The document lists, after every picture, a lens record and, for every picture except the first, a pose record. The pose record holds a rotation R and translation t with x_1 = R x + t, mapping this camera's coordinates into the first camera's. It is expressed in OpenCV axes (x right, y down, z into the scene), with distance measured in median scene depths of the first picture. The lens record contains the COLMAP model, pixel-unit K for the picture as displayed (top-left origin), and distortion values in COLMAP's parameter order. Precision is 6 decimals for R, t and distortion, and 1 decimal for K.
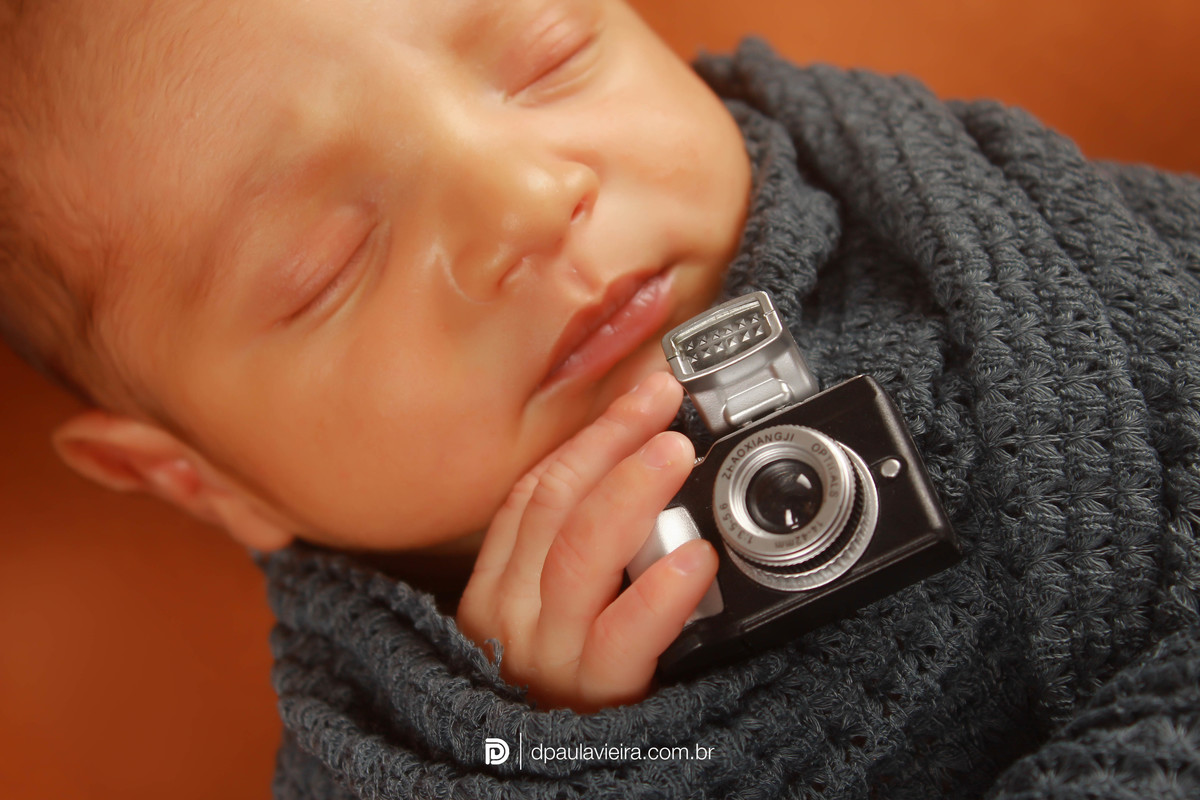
lens RADIAL K [[2628.4, 0, 600.2], [0, 2628.4, 479.1], [0, 0, 1]] dist [0.032730, 0.372785]
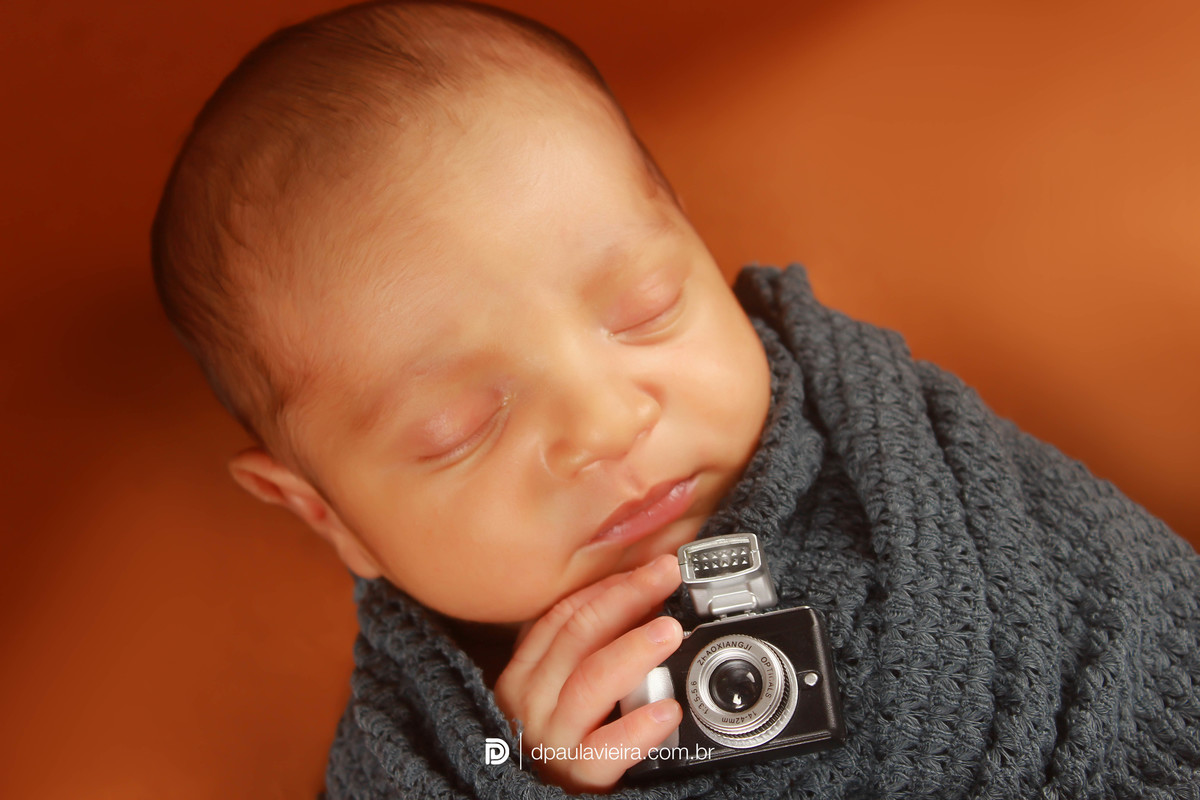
lens RADIAL K [[2628.4, 0, 600.2], [0, 2628.4, 479.1], [0, 0, 1]] dist [0.032730, 0.372785]
pose [[0.975086, 0.219936, 0.028909, -0.065465], [-0.221780, 0.969270, 0.106443, -0.223543], [-0.004610, -0.110202, 0.993898, -0.408607]]
